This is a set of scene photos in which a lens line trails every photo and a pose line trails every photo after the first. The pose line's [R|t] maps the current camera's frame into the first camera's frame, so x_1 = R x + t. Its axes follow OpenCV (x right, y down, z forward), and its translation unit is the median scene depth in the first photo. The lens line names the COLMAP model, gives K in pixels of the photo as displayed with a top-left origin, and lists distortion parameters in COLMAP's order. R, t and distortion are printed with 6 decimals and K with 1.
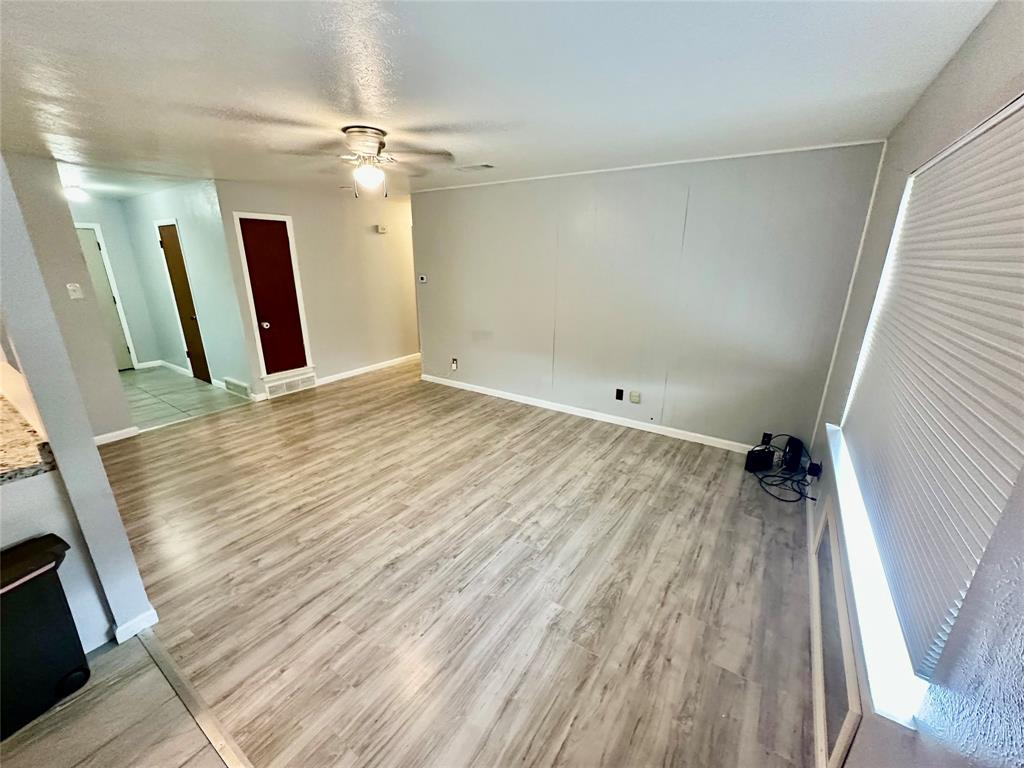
lens RADIAL K [[407.6, 0, 499.8], [0, 407.6, 368.1], [0, 0, 1]] dist [-0.004327, -0.000104]
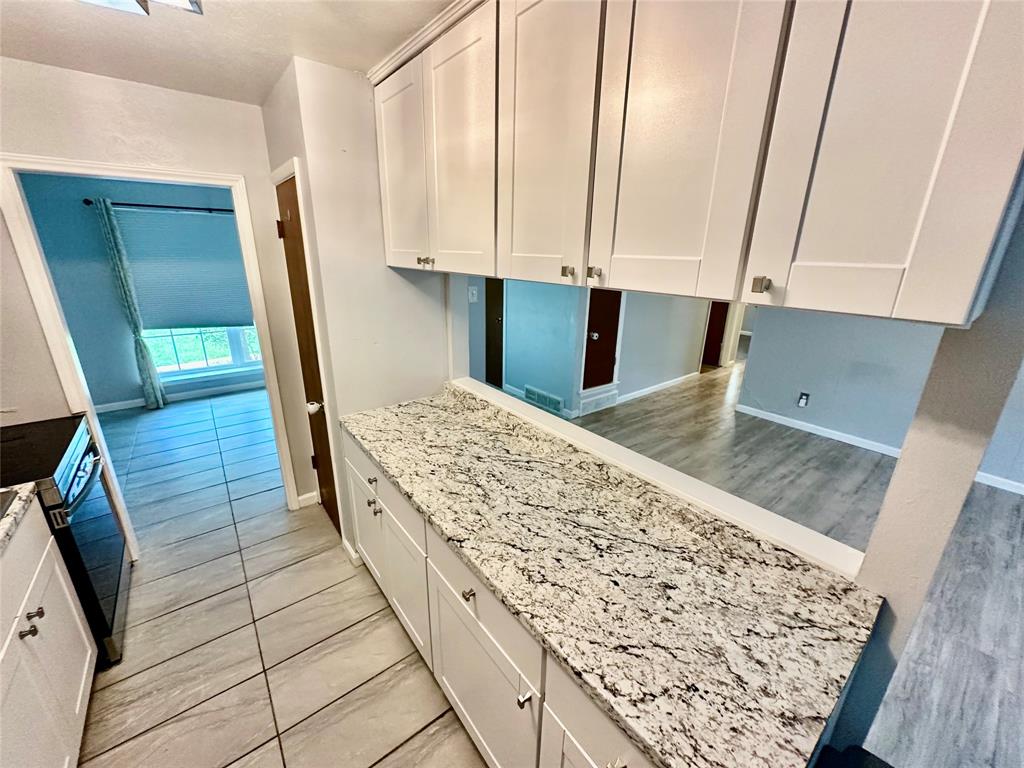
lens RADIAL K [[407.6, 0, 513.6], [0, 407.6, 385.2], [0, 0, 1]] dist [-0.004327, -0.000104]
pose [[0.956820, 0.109689, -0.269191, -0.549060], [-0.097170, 0.993491, 0.059441, -0.038027], [0.273959, -0.030717, 0.961251, 0.108150]]
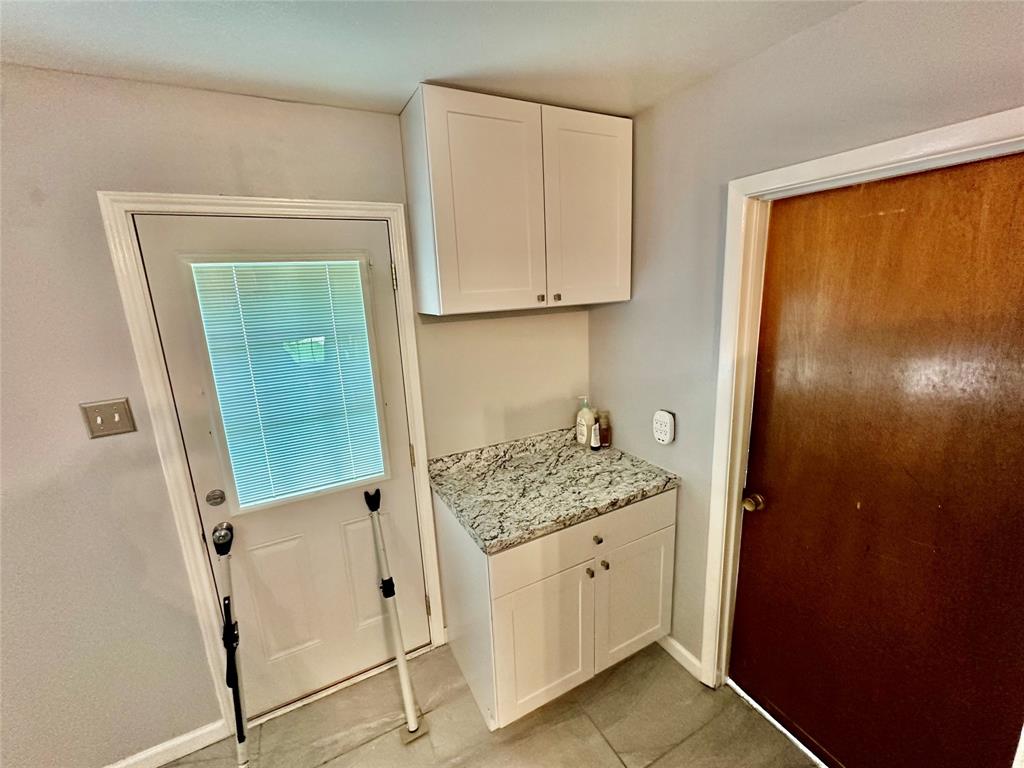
lens RADIAL K [[407.6, 0, 518.0], [0, 407.6, 390.5], [0, 0, 1]] dist [-0.004327, -0.000104]
pose [[0.443718, -0.226466, 0.867080, -1.043572], [0.279725, 0.954202, 0.106075, -0.080035], [-0.851392, 0.195476, 0.486745, 0.277413]]
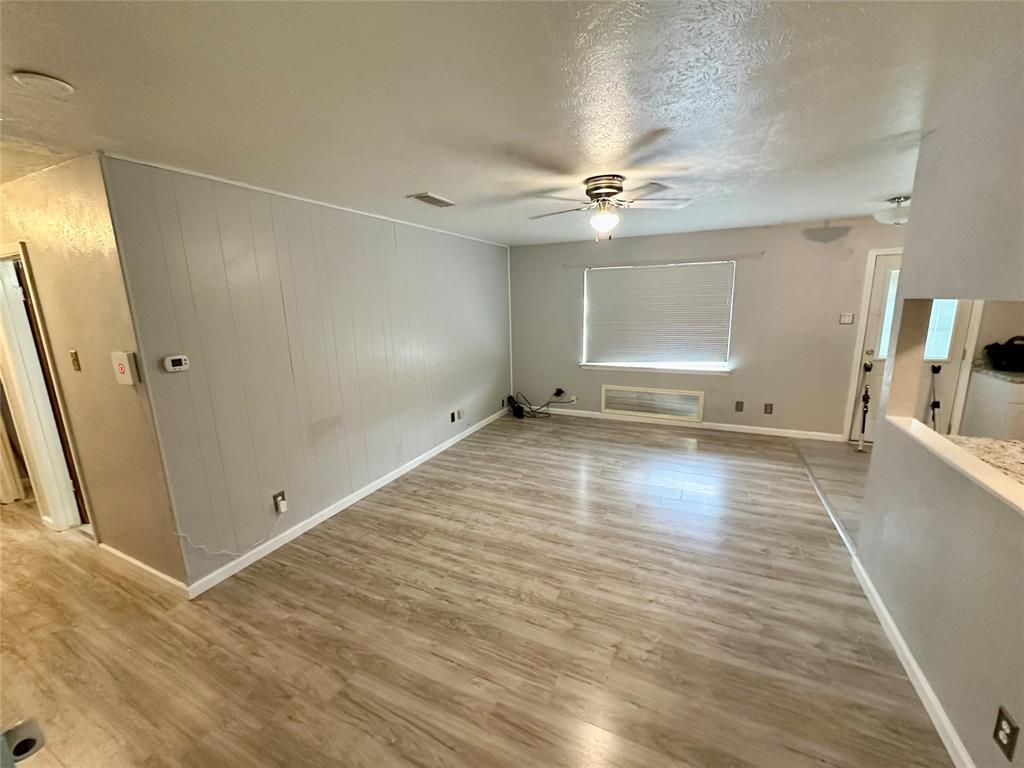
lens RADIAL K [[407.6, 0, 509.8], [0, 407.6, 381.7], [0, 0, 1]] dist [-0.004327, -0.000104]
pose [[-0.153382, -0.193130, 0.969110, -0.817191], [0.291164, 0.928343, 0.231088, -0.244989], [-0.944297, 0.317615, -0.086159, 0.878527]]
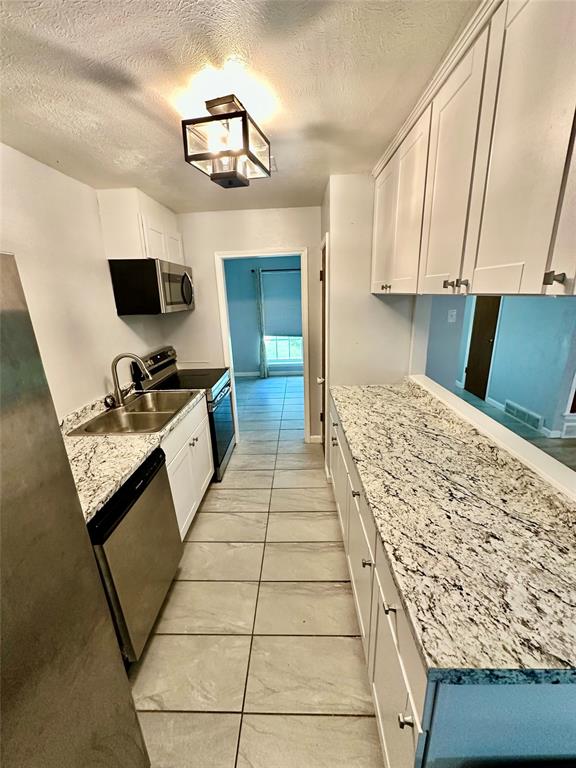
lens RADIAL K [[305.7, 0, 287.8], [0, 305.7, 385.9], [0, 0, 1]] dist [-0.004327, -0.000104]
pose [[0.548682, 0.225490, -0.805048, -0.440894], [-0.189901, 0.971384, 0.142653, -0.022905], [0.814178, 0.074609, 0.575802, 0.104646]]
